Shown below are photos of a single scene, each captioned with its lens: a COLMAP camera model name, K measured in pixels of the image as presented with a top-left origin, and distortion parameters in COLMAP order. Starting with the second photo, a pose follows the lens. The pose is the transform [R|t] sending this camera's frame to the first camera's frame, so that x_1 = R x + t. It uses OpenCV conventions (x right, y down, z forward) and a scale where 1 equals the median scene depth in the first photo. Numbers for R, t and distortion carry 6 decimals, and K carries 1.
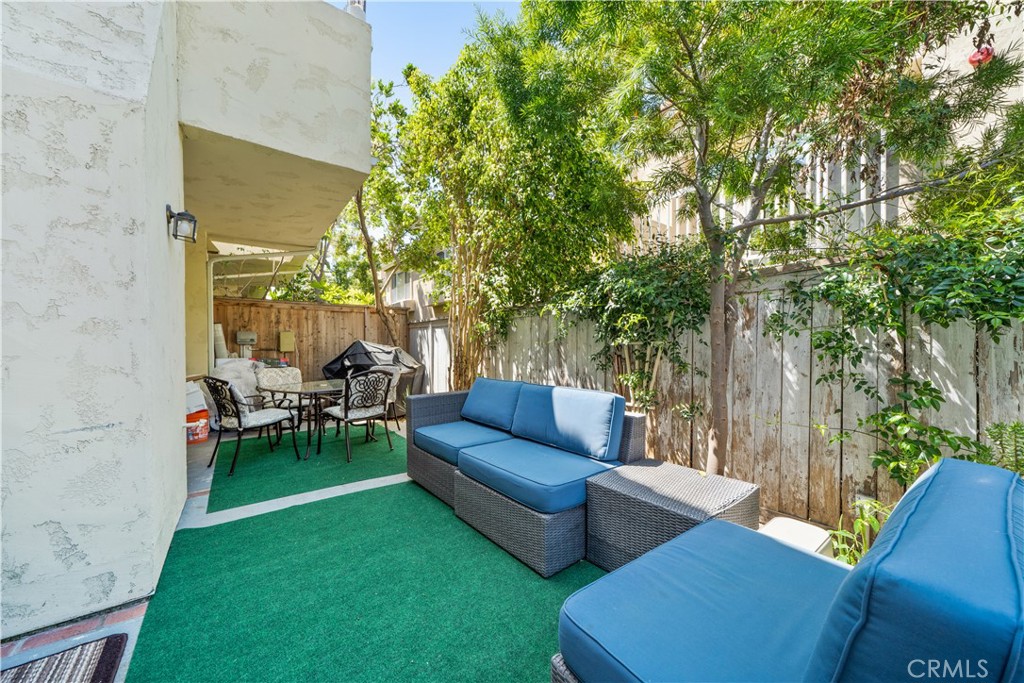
lens RADIAL K [[390.2, 0, 512.7], [0, 390.2, 348.3], [0, 0, 1]] dist [0.014226, -0.005318]
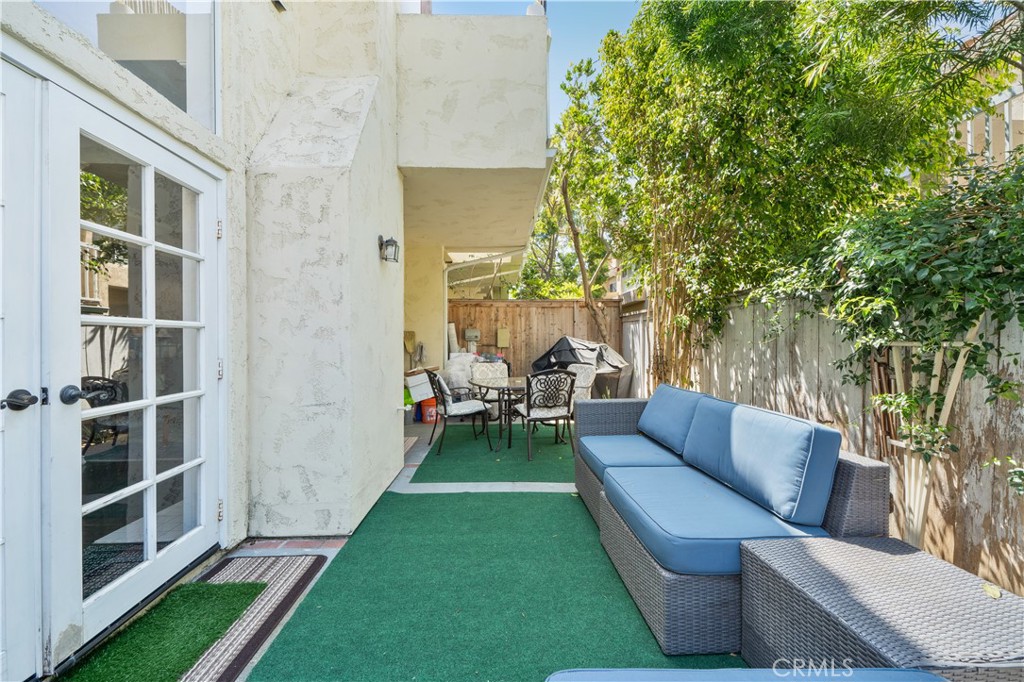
lens RADIAL K [[441.9, 0, 506.9], [0, 441.9, 336.4], [0, 0, 1]] dist [0.000707, 0.000001]
pose [[0.794640, -0.001996, -0.607077, 0.238404], [-0.002980, 0.999970, -0.007189, -0.018611], [0.607073, 0.007521, 0.794610, 0.078745]]
